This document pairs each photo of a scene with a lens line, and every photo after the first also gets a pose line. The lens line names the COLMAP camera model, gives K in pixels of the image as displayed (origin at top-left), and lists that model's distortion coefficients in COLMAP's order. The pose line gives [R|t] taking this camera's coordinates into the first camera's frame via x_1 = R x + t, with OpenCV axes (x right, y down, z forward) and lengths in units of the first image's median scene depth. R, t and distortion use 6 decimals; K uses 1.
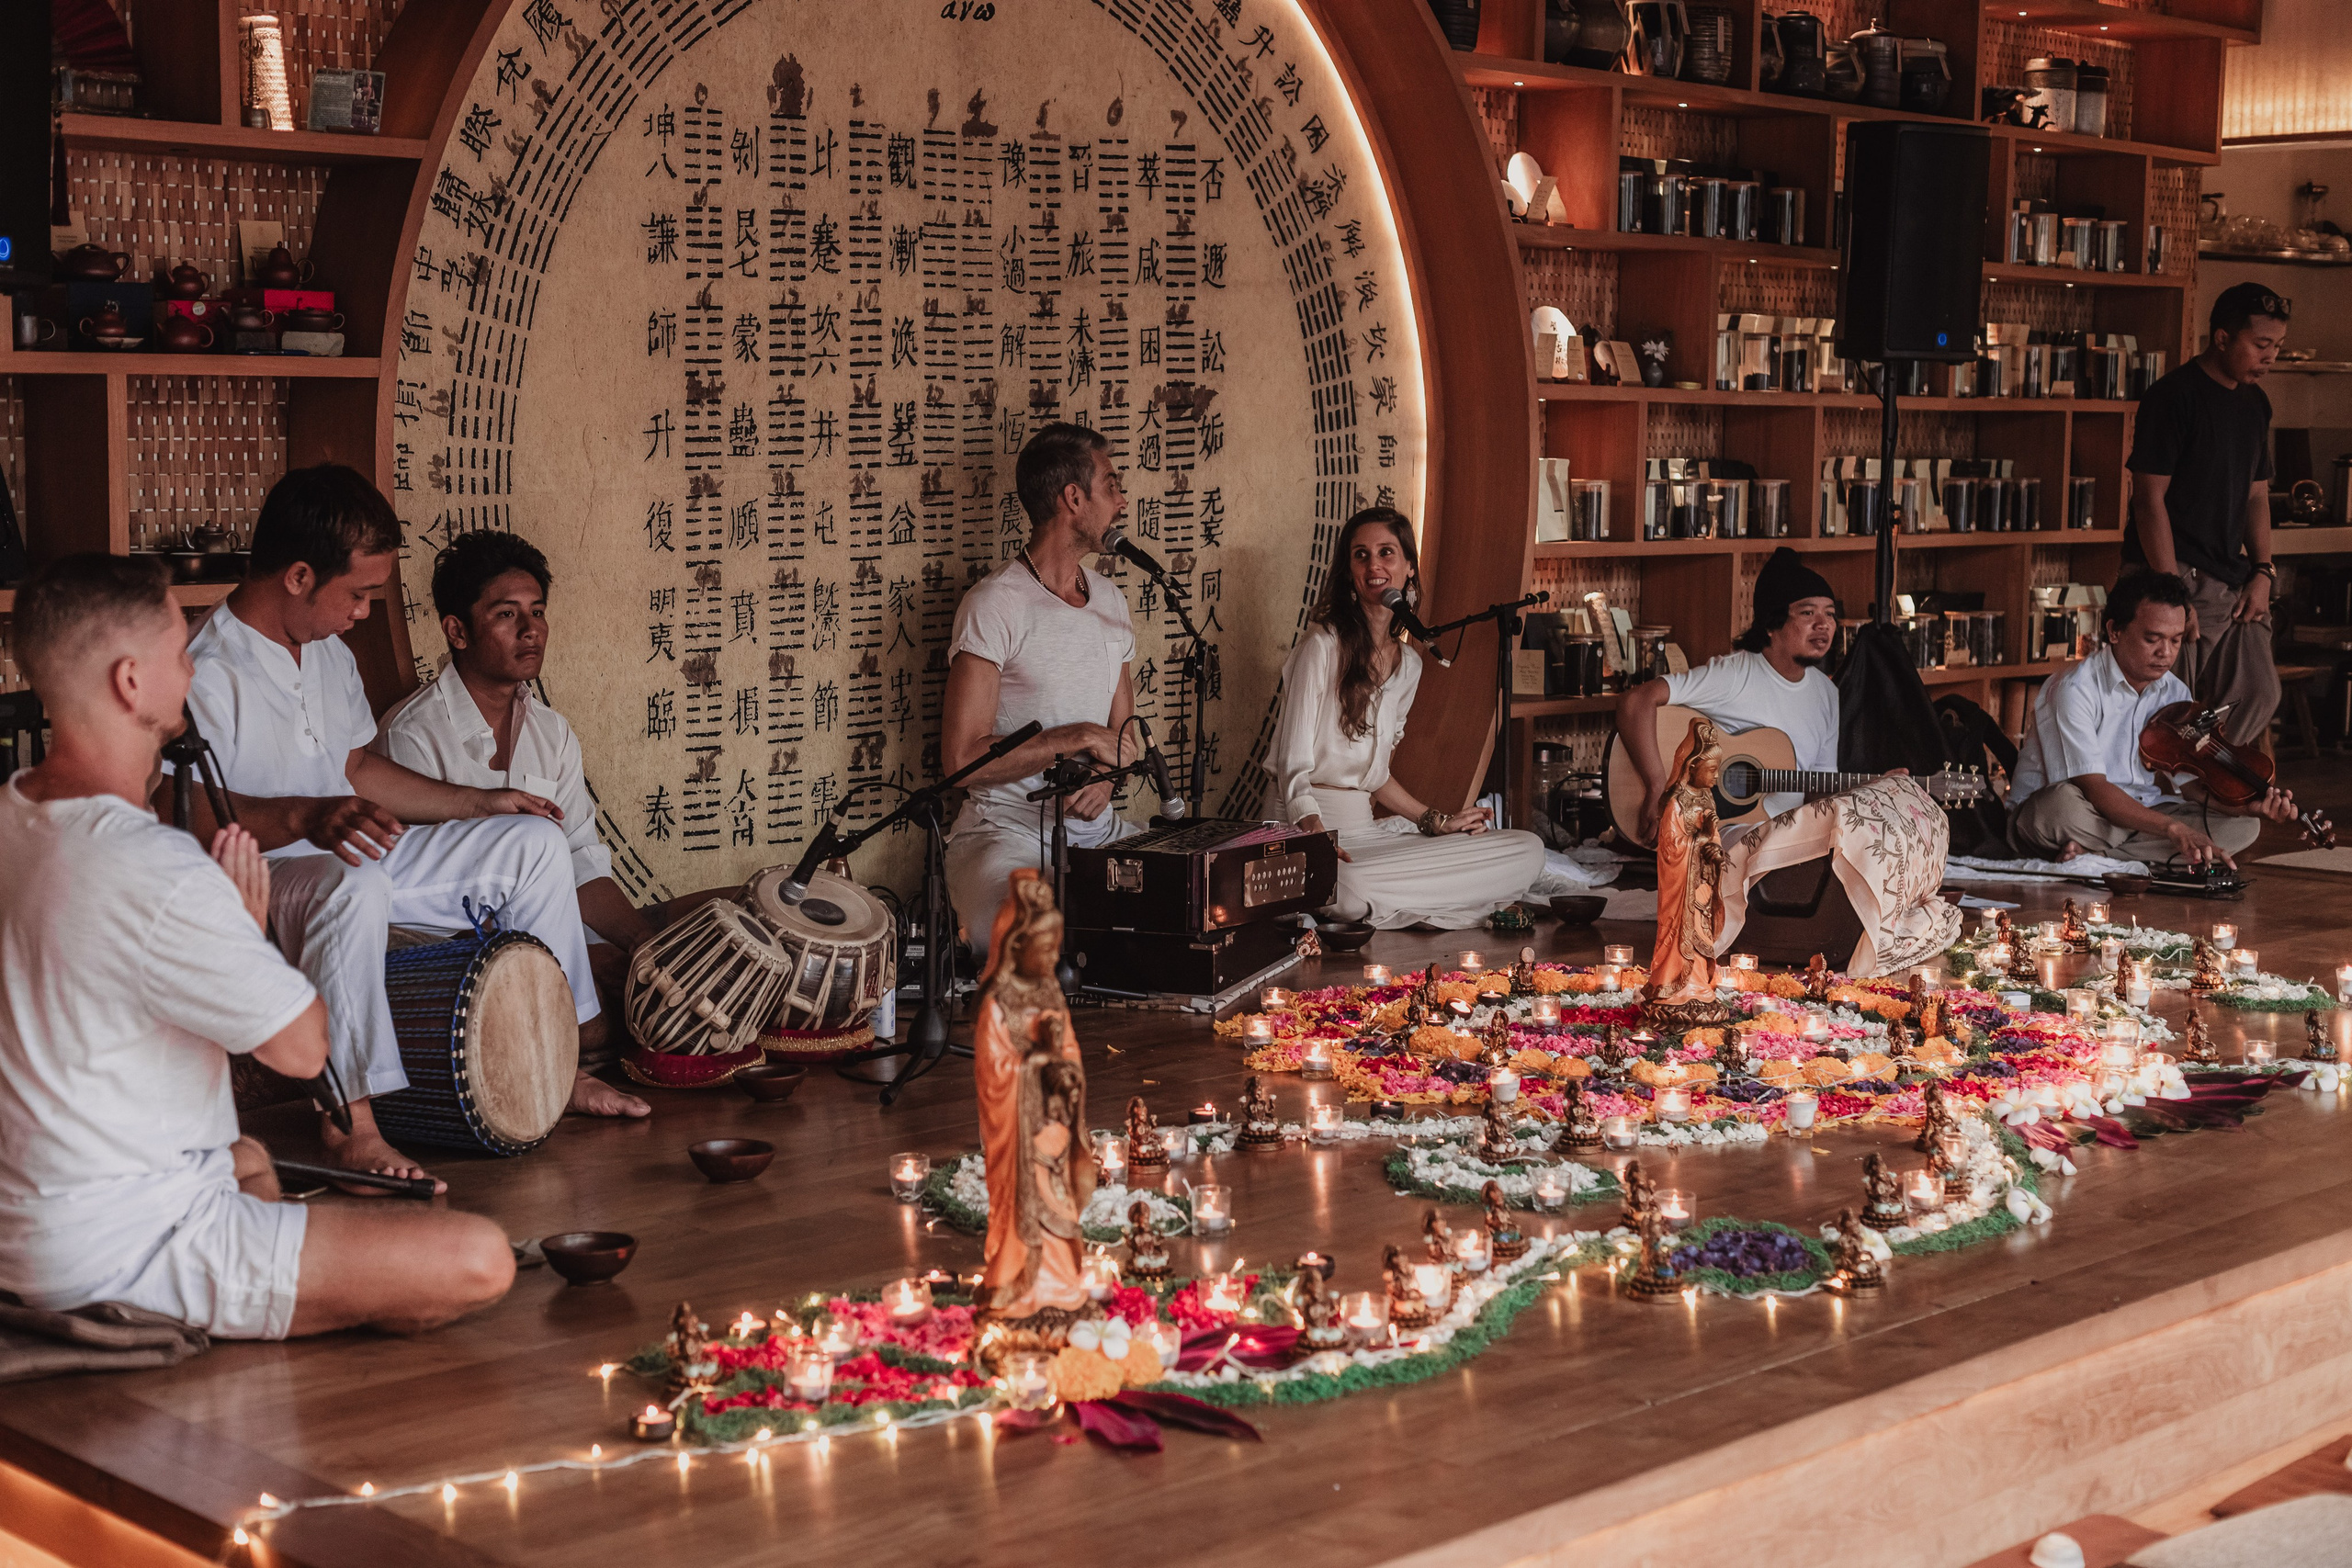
lens RADIAL K [[3347.8, 0, 1189.5], [0, 3347.8, 776.9], [0, 0, 1]] dist [-0.012678, 0.000000]
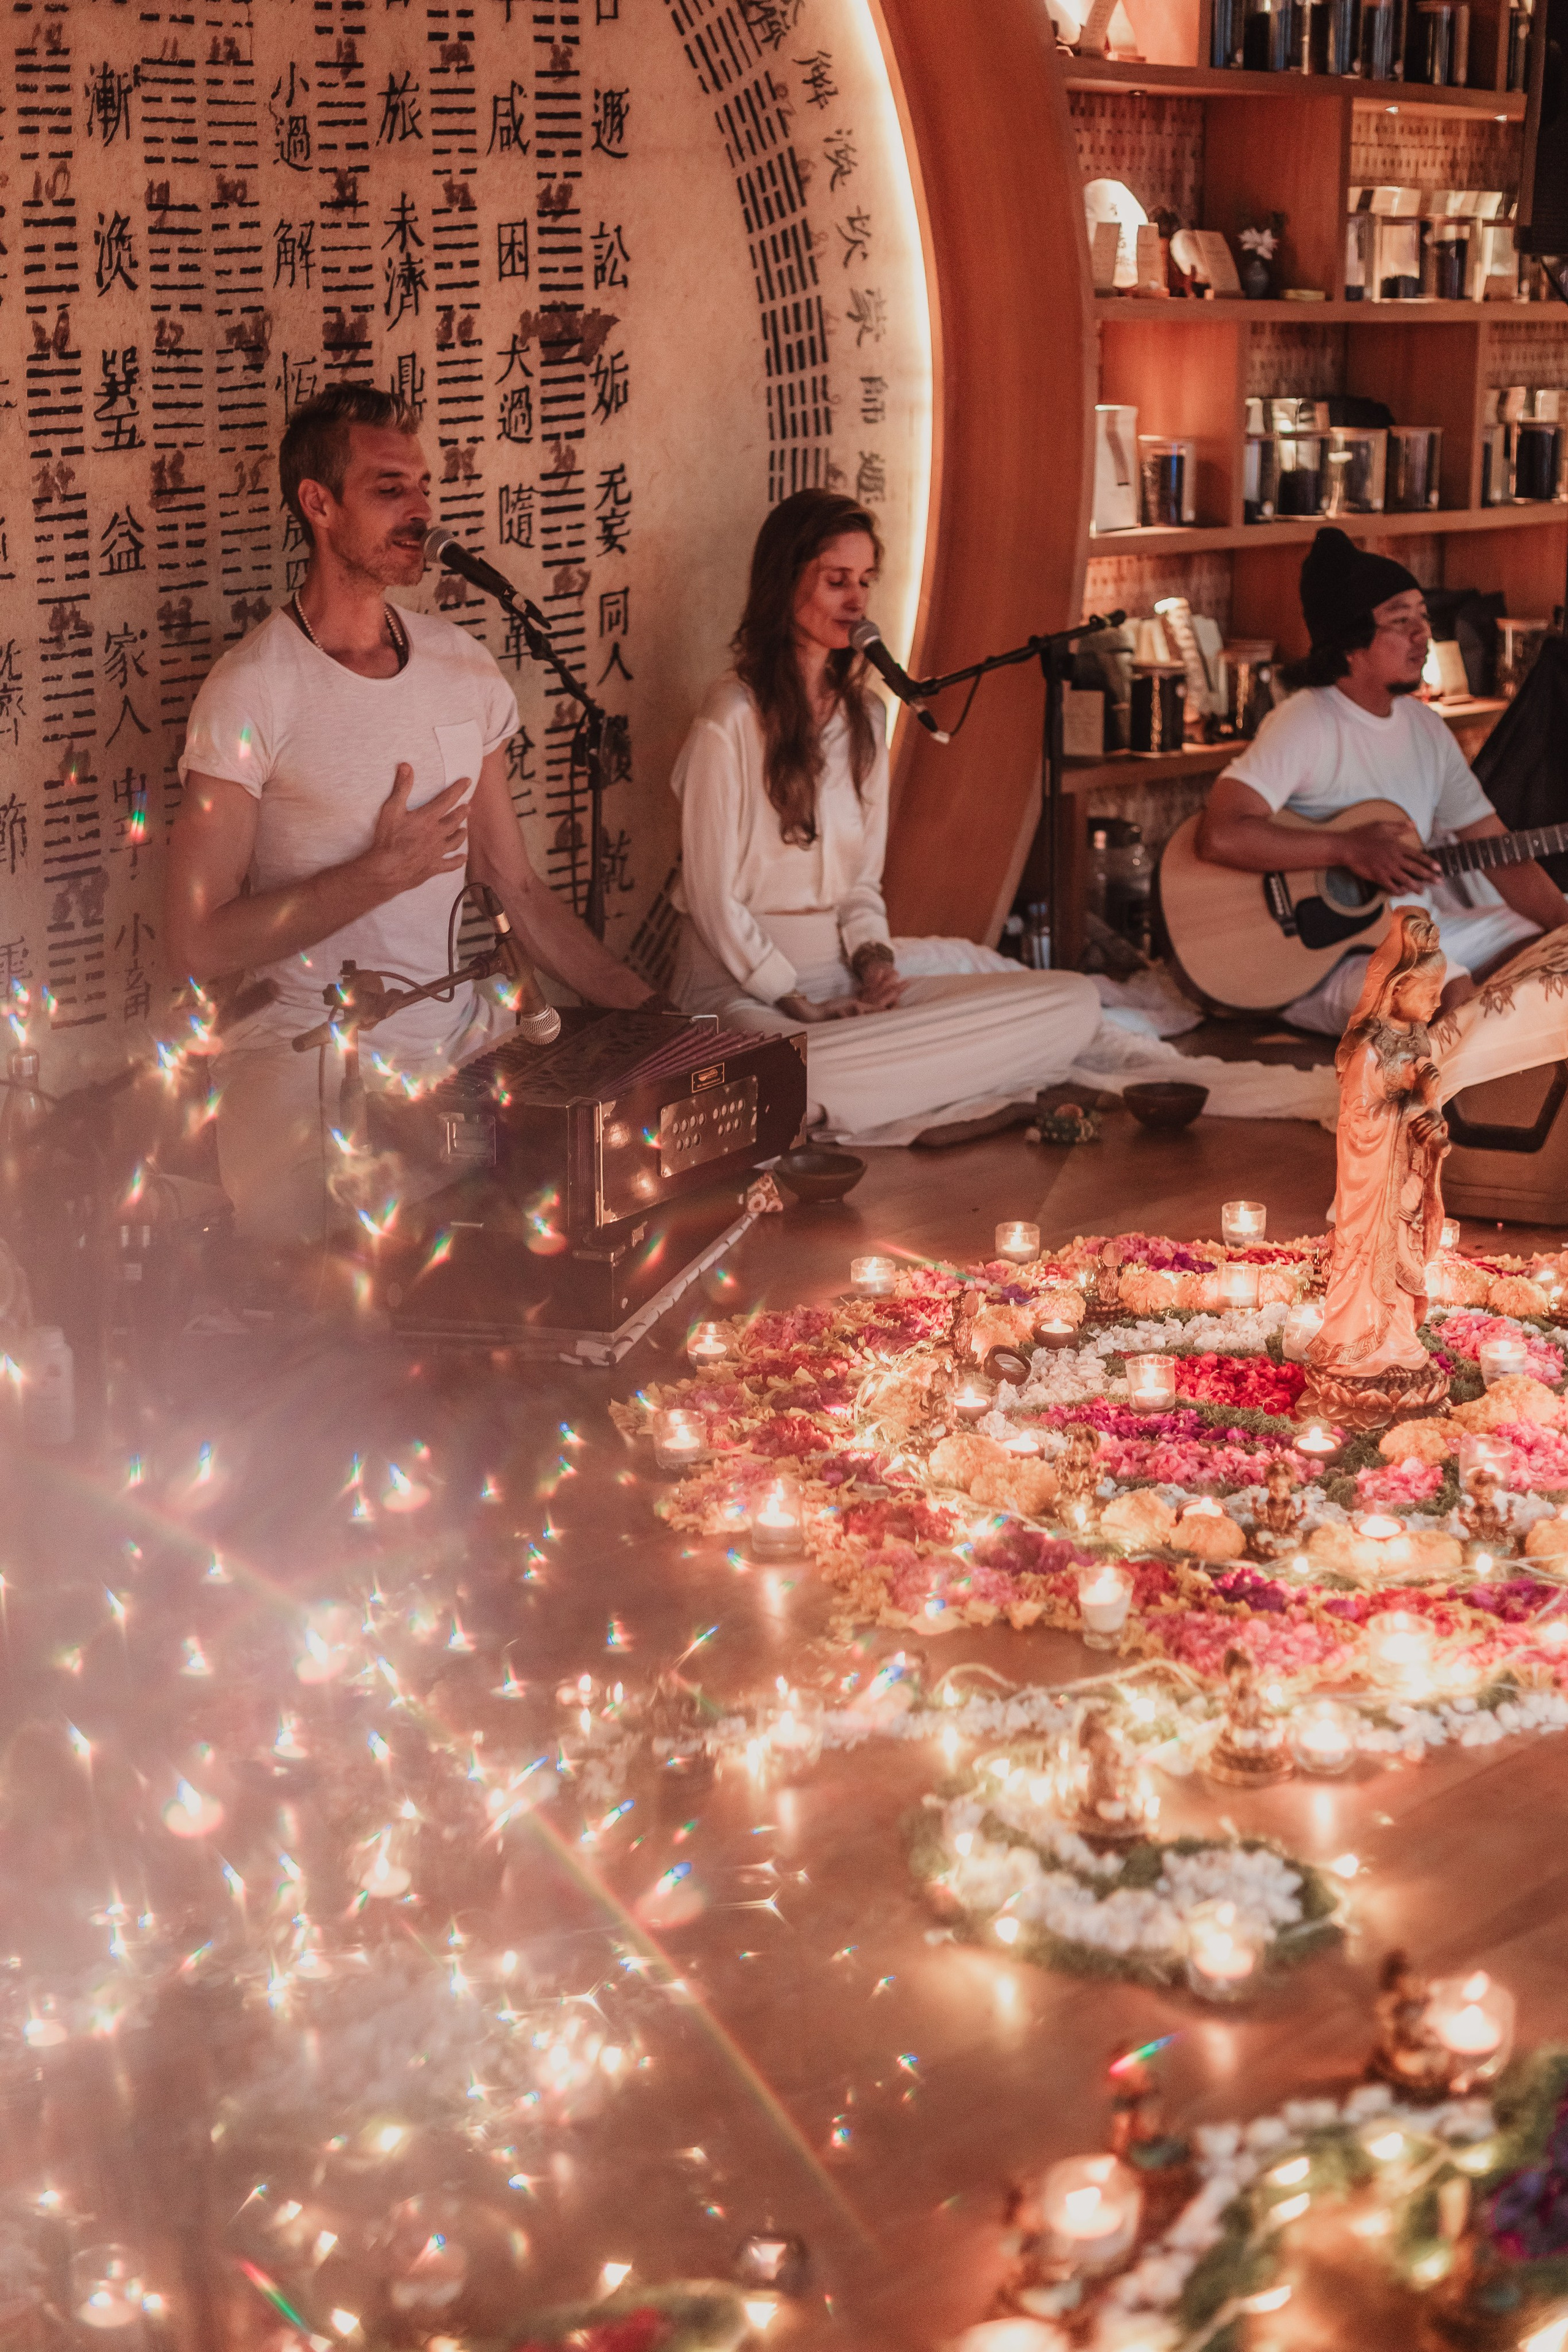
lens RADIAL K [[3596.9, 0, 810.8], [0, 3596.9, 1100.7], [0, 0, 1]] dist [-0.022362, 0.000000]
pose [[0.998833, -0.014838, 0.045957, 0.012532], [0.009126, 0.992475, 0.122106, -0.052771], [-0.047423, -0.121544, 0.991452, 0.303435]]
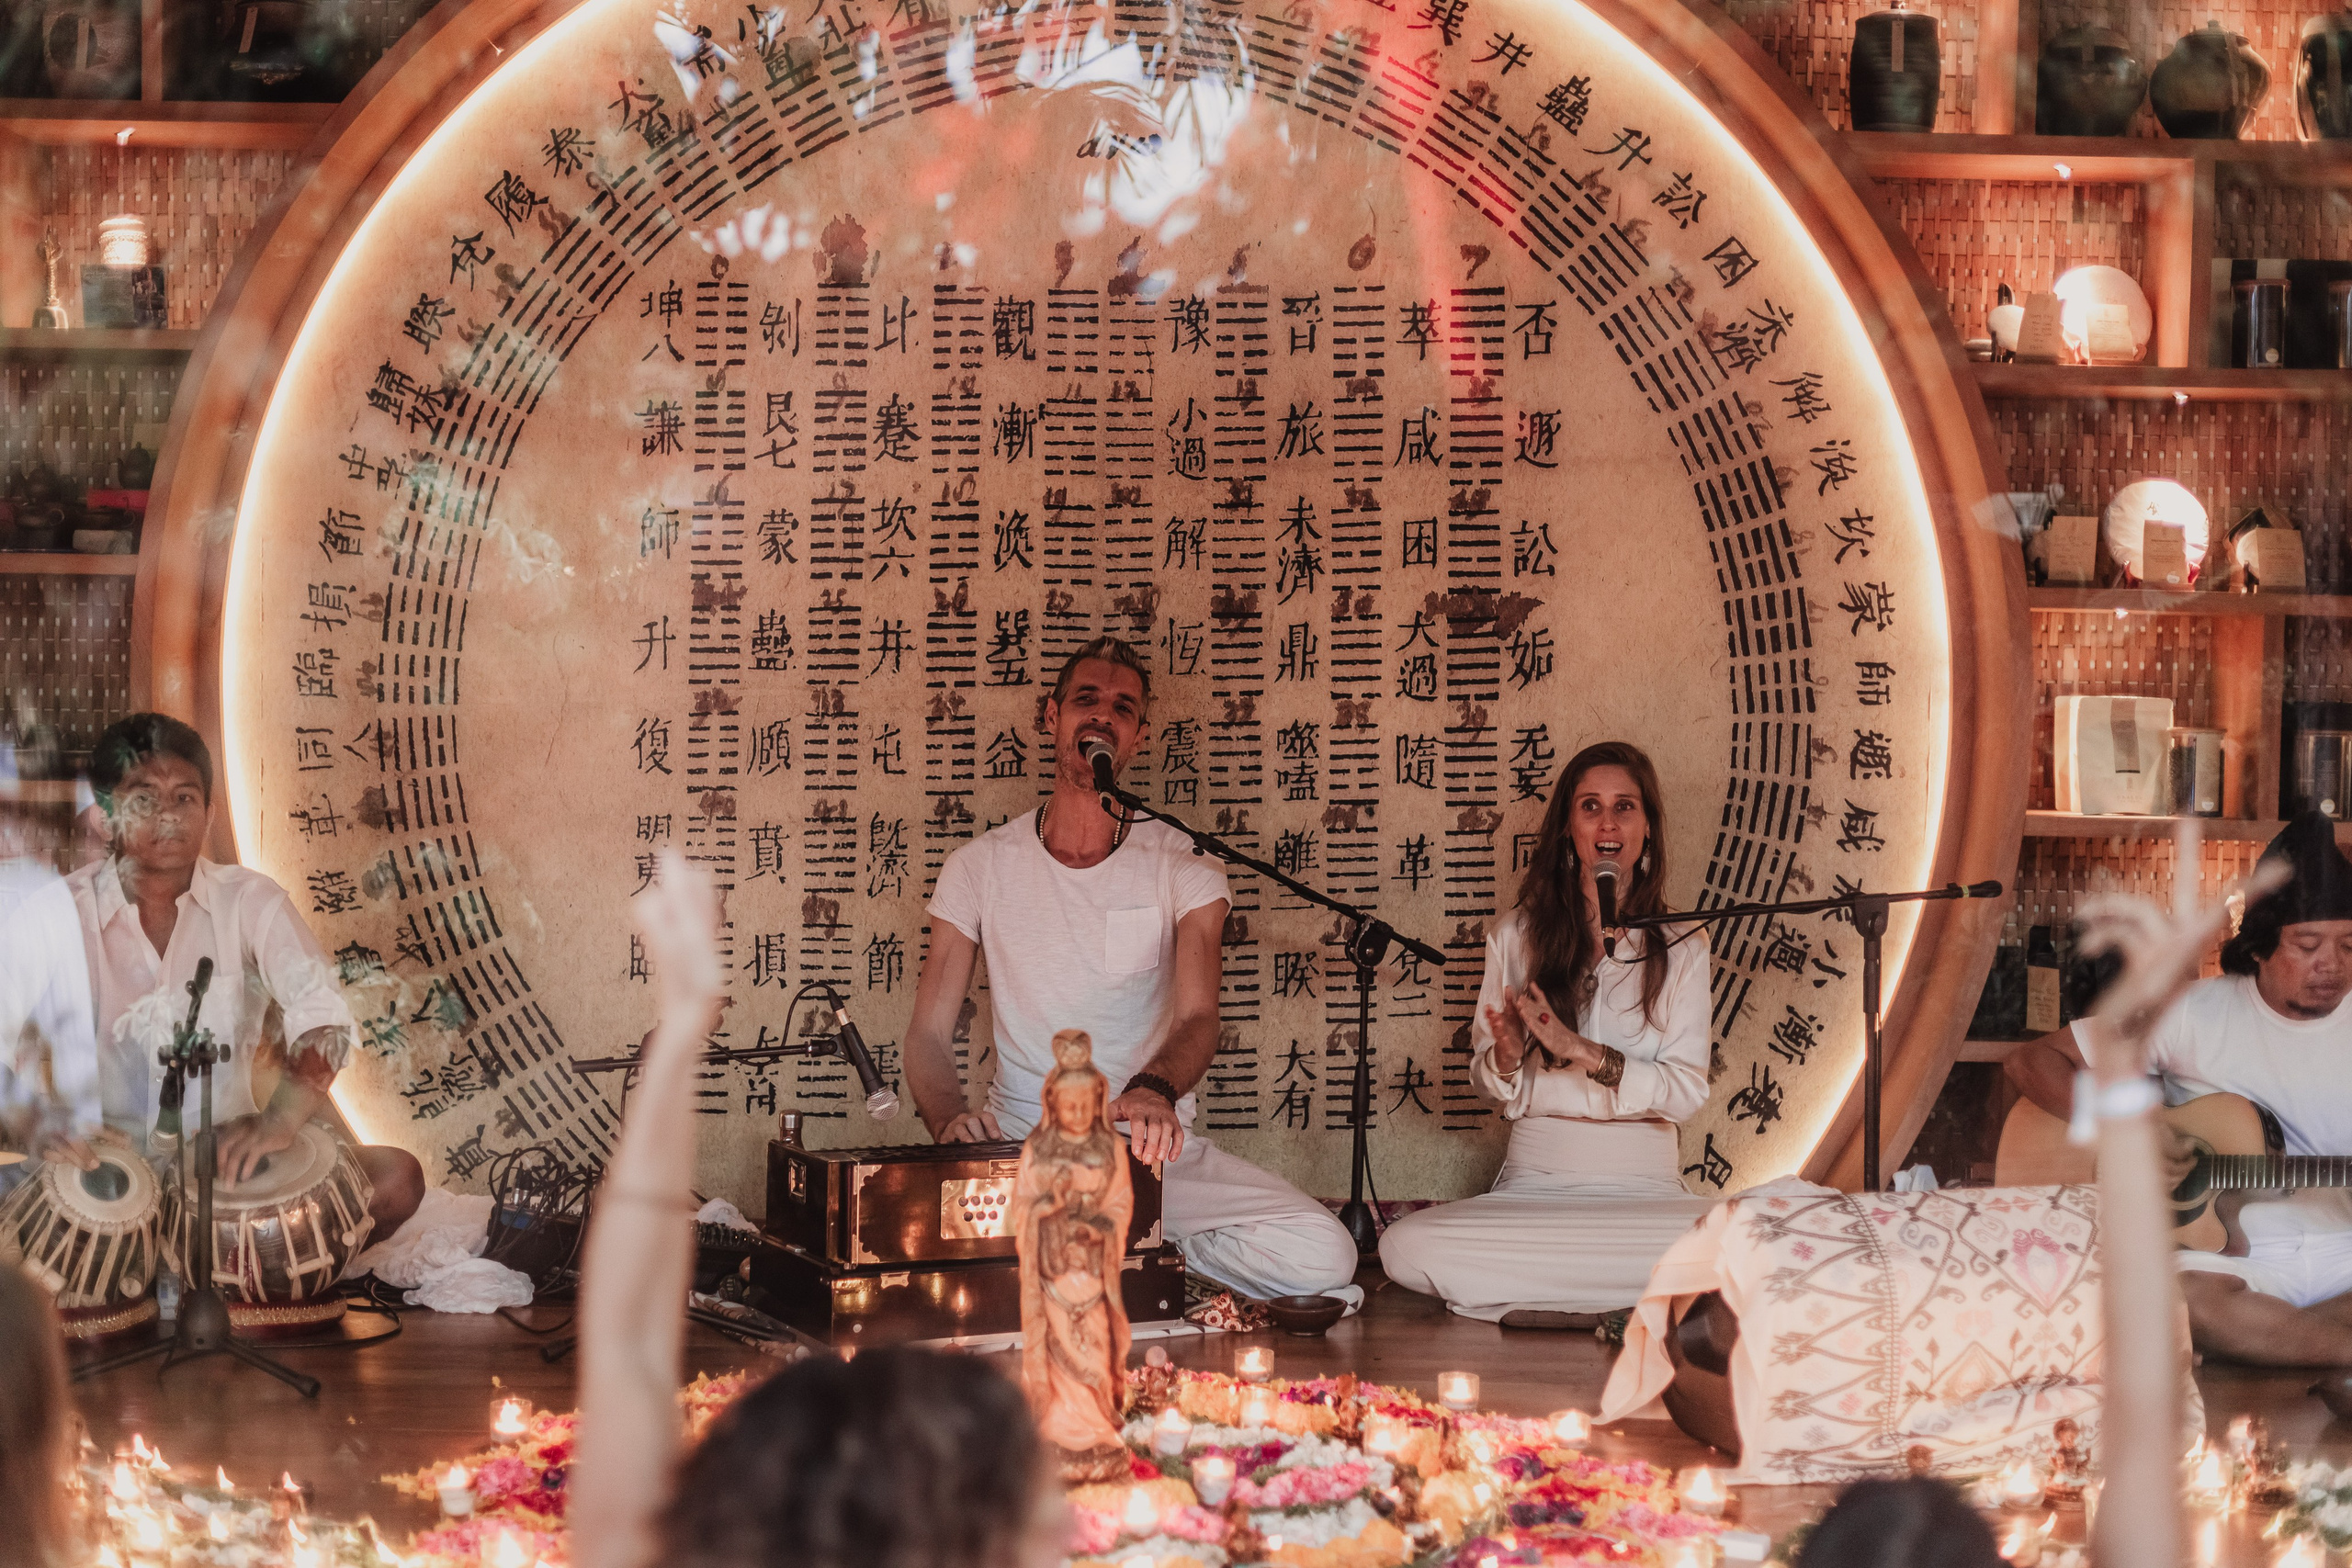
lens RADIAL K [[3347.8, 0, 1118.2], [0, 3347.8, 770.8], [0, 0, 1]] dist [-0.012678, 0.000000]
pose [[0.706220, 0.022181, -0.707645, 0.535746], [-0.085565, 0.994857, -0.054209, -0.028485], [0.702803, 0.098833, 0.704486, 0.430784]]
